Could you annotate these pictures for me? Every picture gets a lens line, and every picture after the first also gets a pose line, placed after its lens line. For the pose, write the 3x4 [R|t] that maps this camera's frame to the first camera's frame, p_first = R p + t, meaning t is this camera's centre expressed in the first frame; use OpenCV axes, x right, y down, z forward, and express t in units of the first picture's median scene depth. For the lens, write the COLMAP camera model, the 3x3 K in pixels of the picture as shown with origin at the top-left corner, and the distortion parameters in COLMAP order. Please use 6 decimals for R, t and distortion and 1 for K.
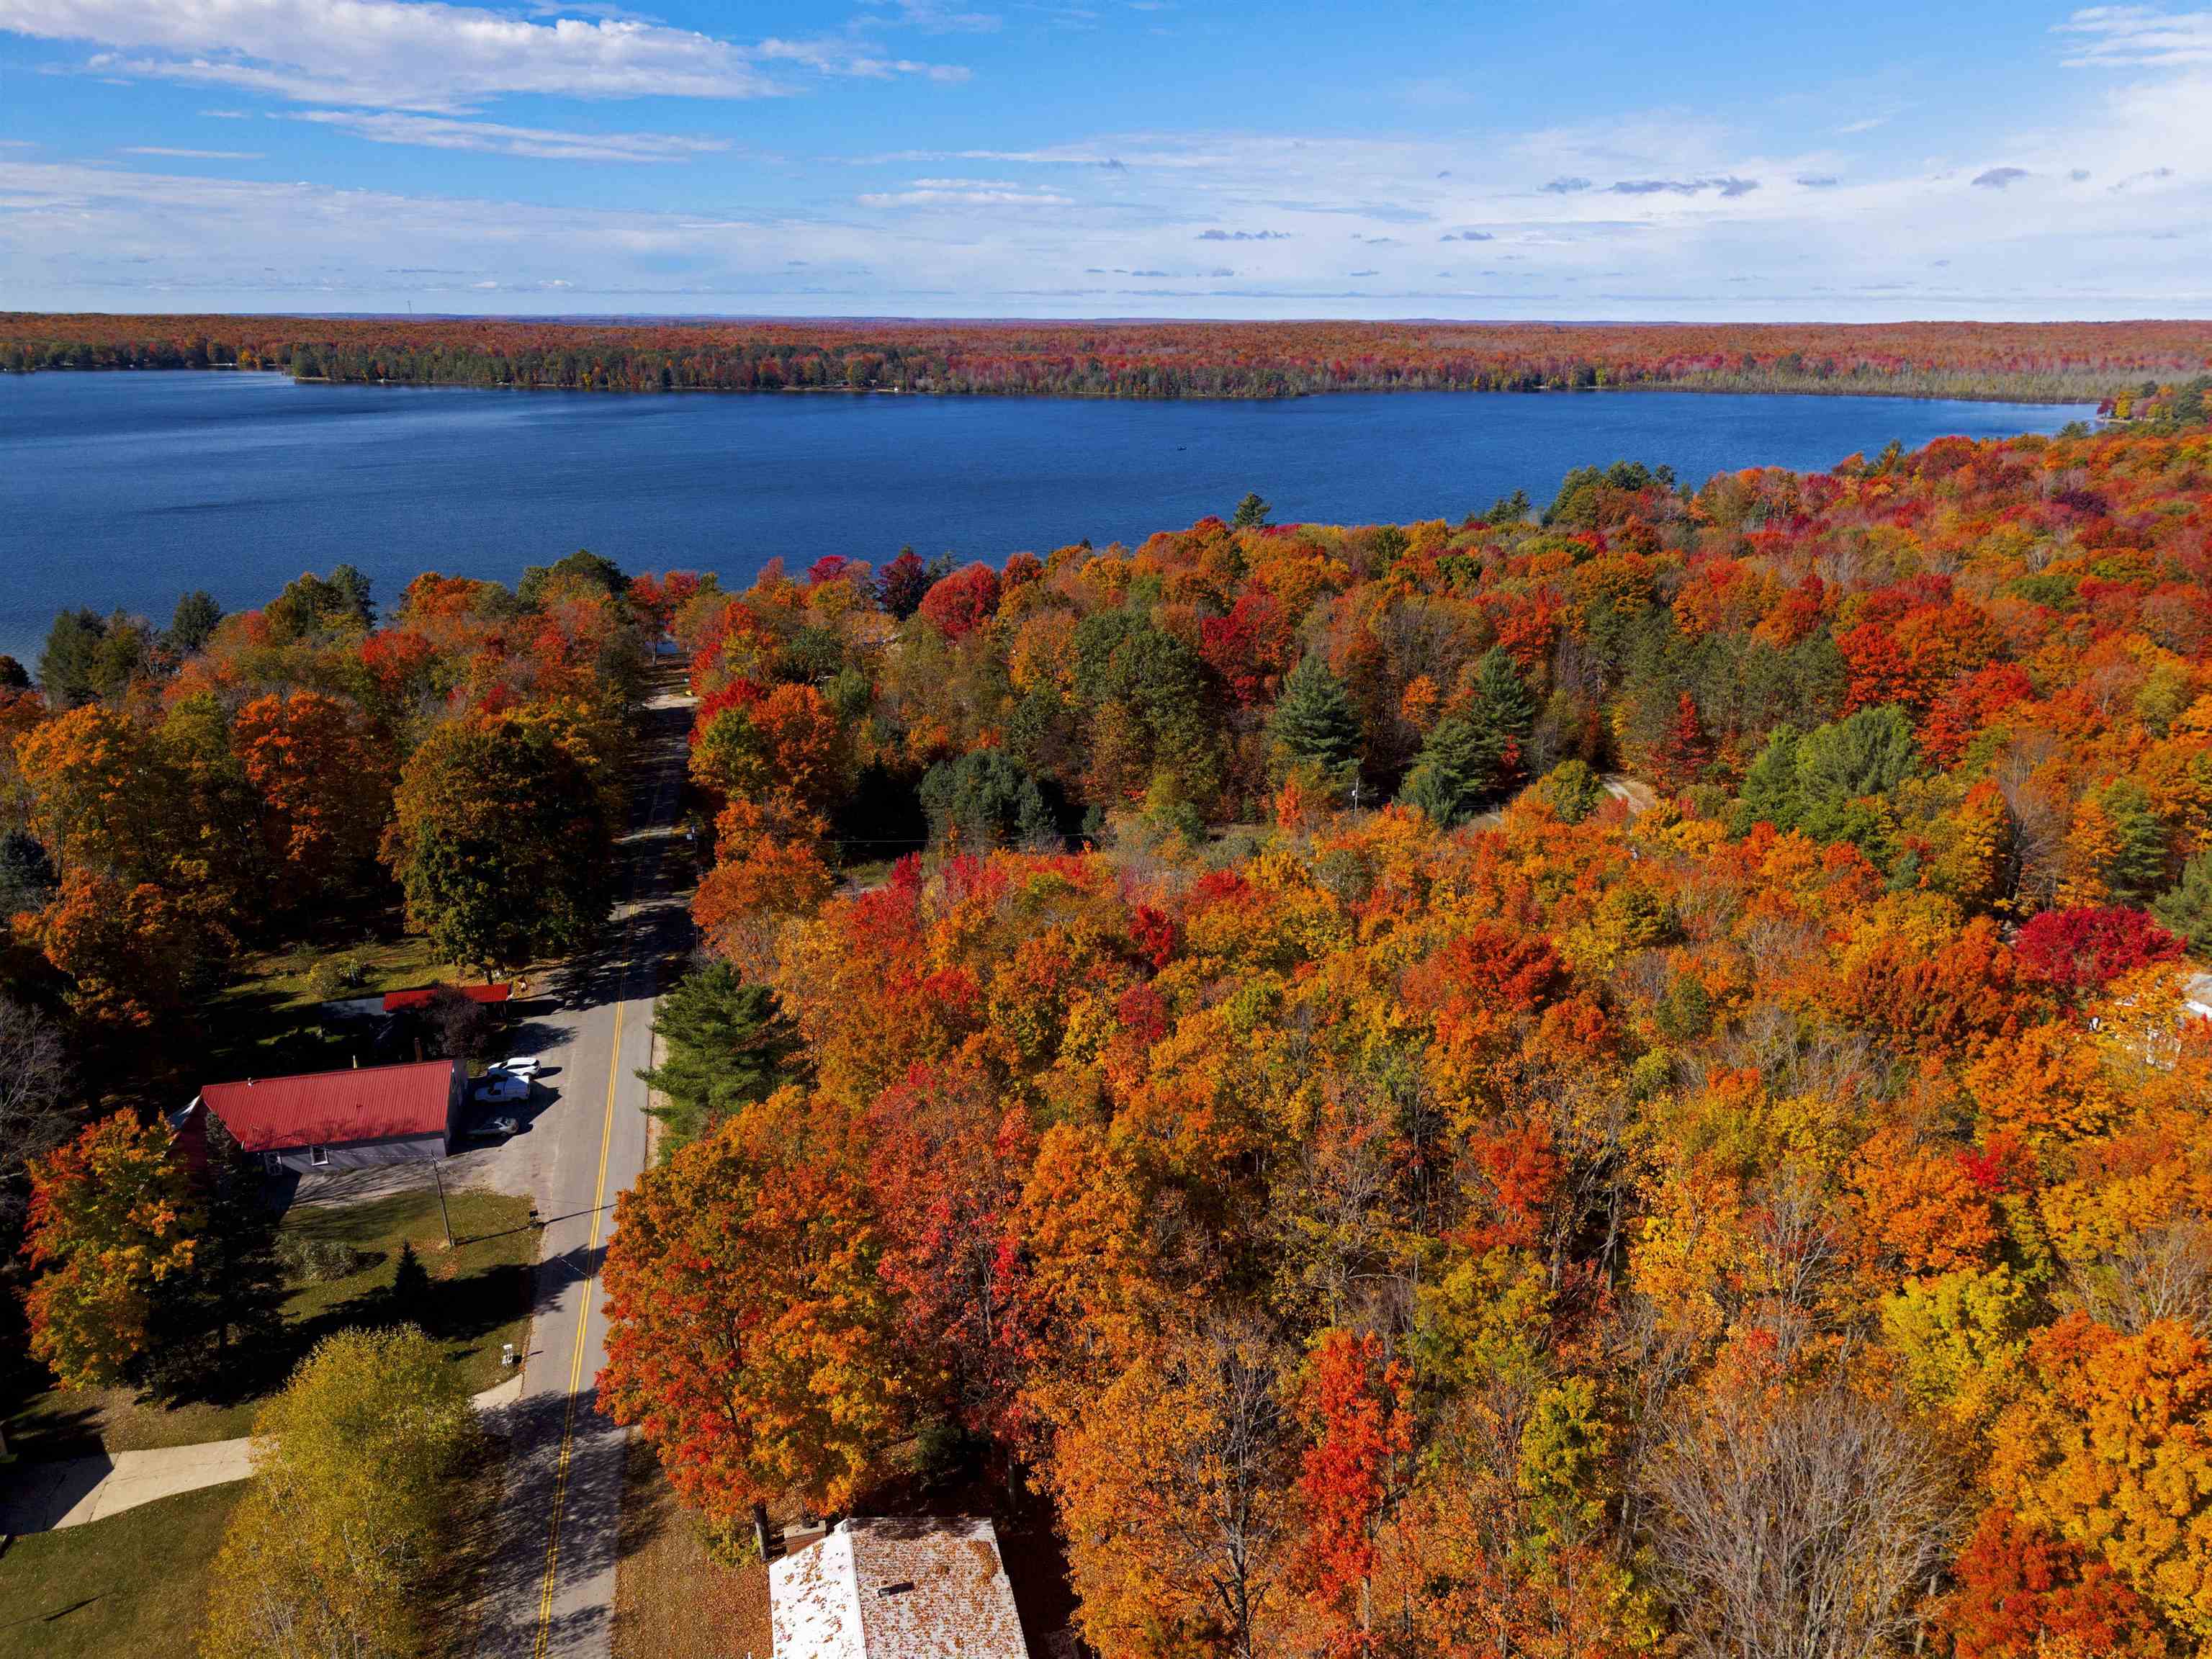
lens RADIAL K [[1478.2, 0, 1106.0], [0, 1478.2, 829.5], [0, 0, 1]] dist [0.009902, -0.005484]
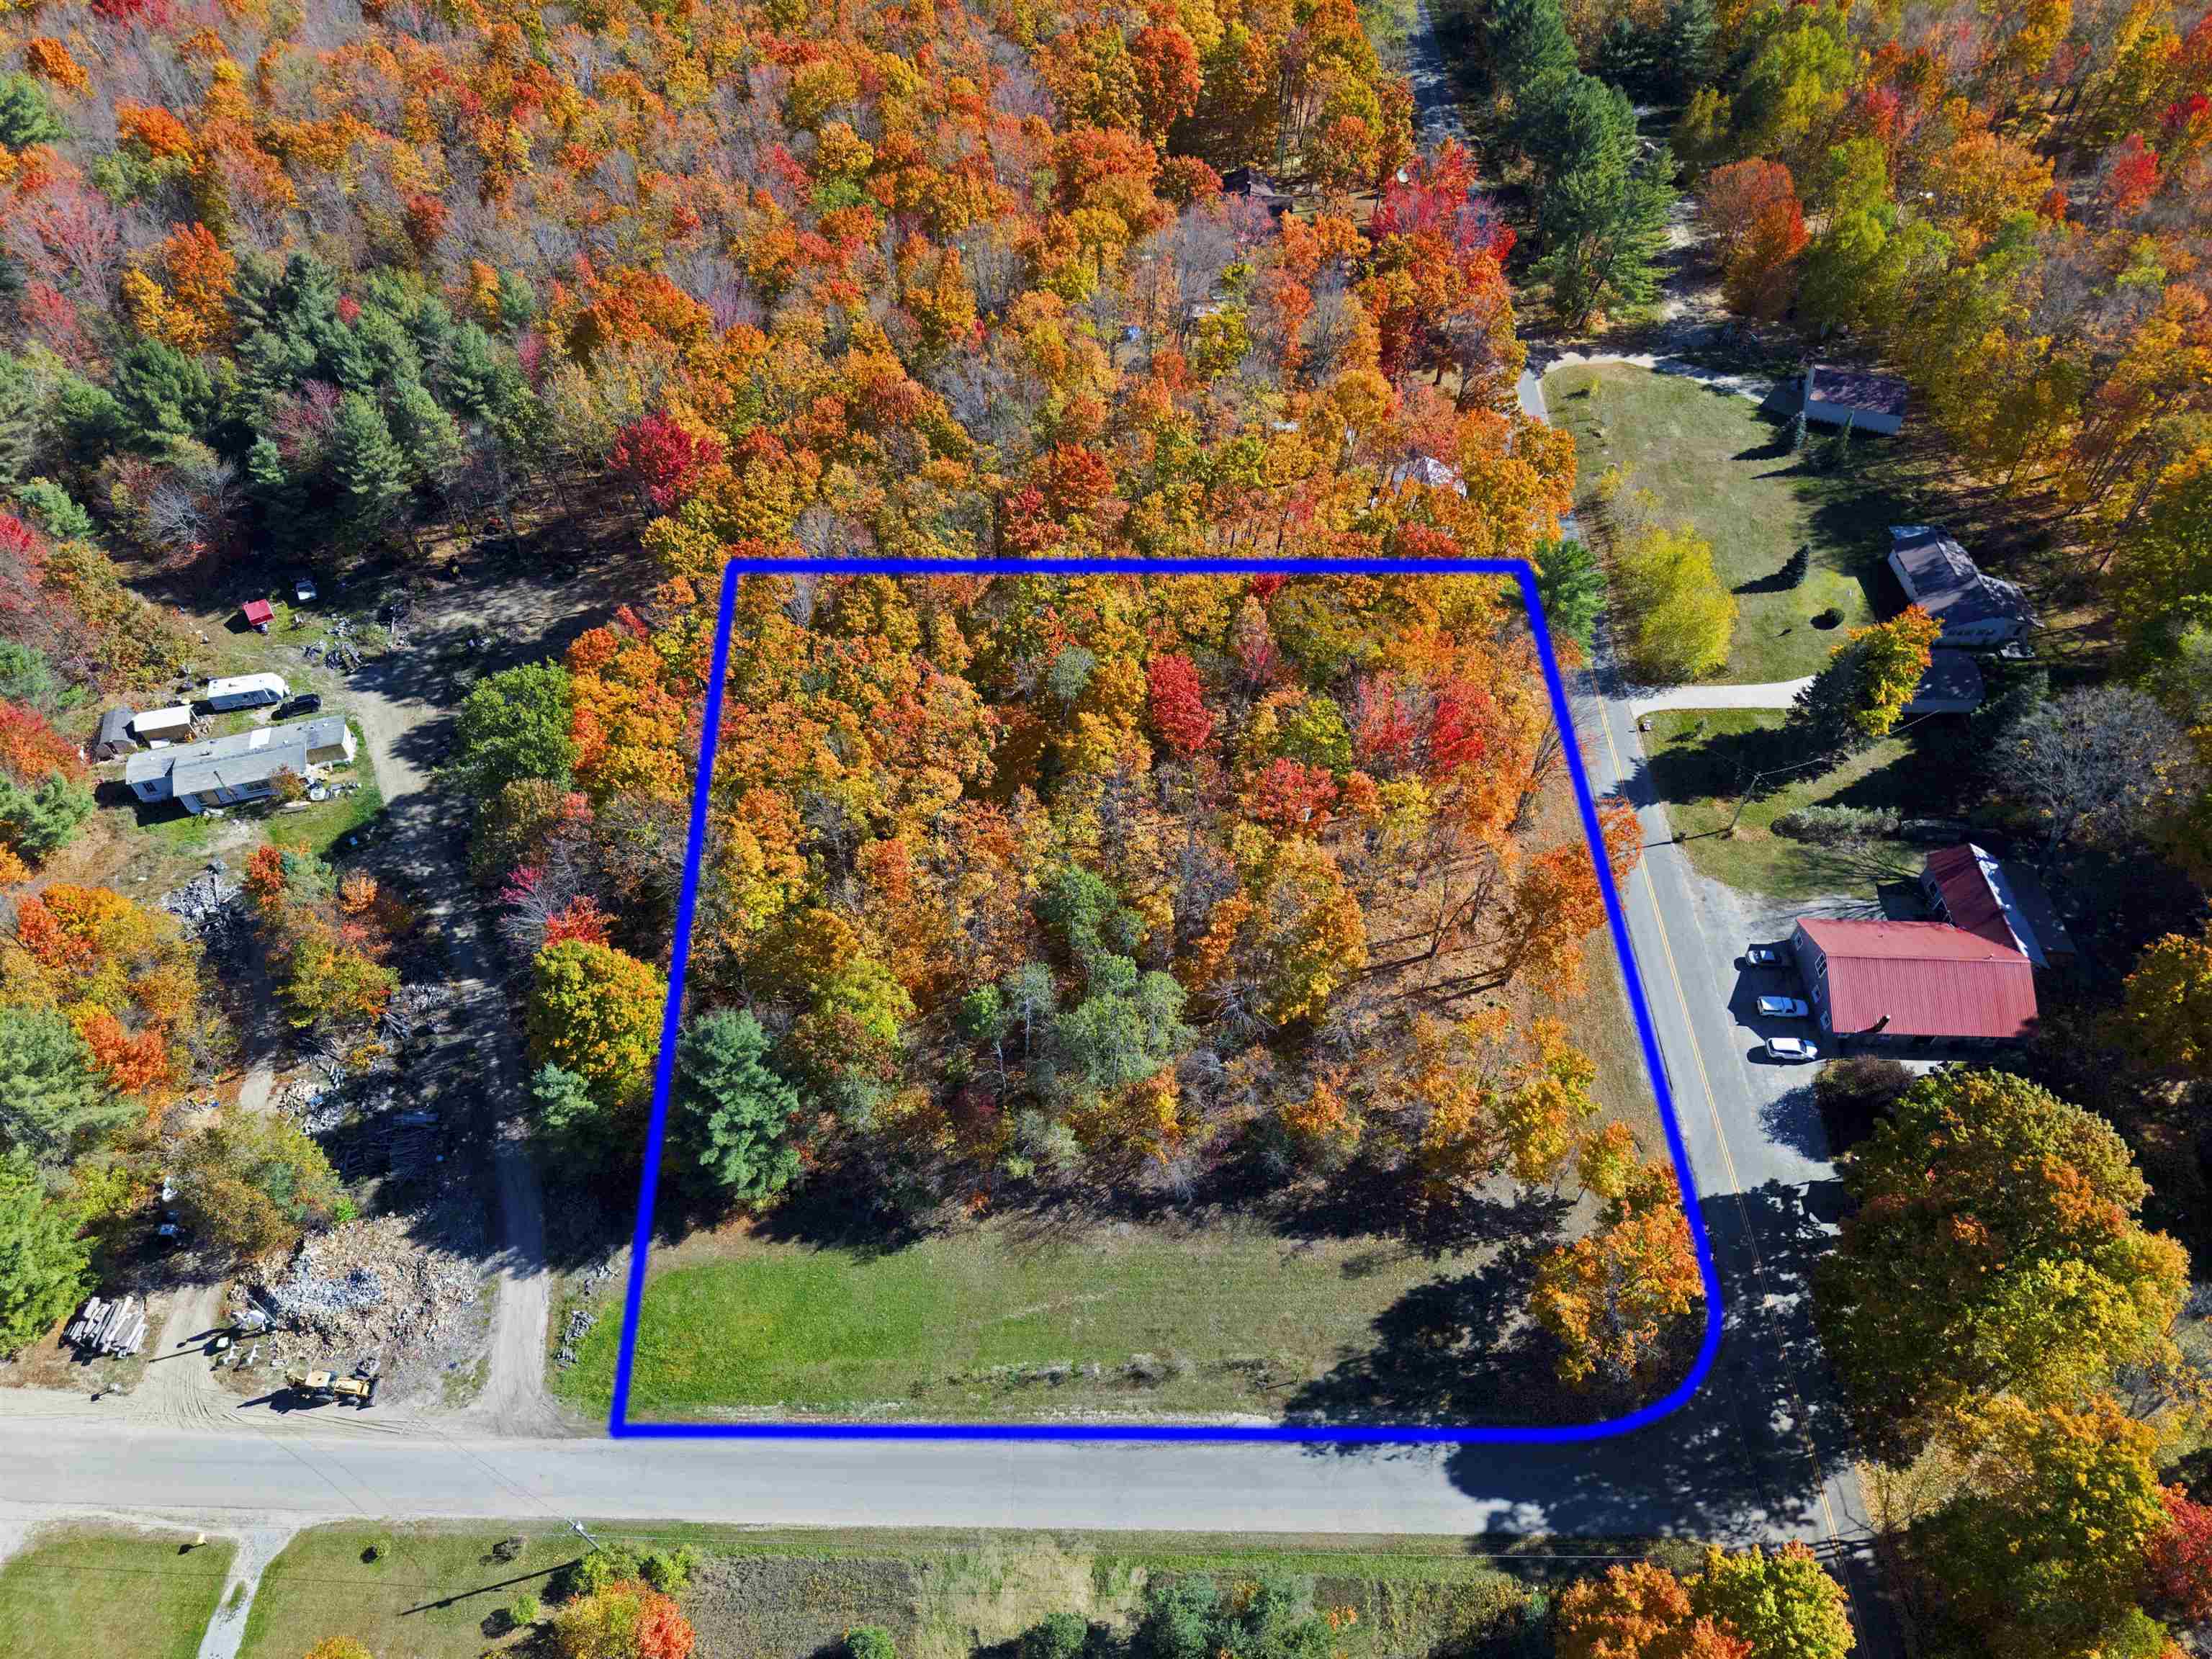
lens RADIAL K [[1478.2, 0, 1106.0], [0, 1478.2, 829.5], [0, 0, 1]] dist [0.009902, -0.005484]
pose [[-0.964952, -0.214449, 0.151261, -0.041746], [0.065394, 0.361714, 0.929993, -0.567934], [-0.254149, 0.907289, -0.335013, 0.858953]]
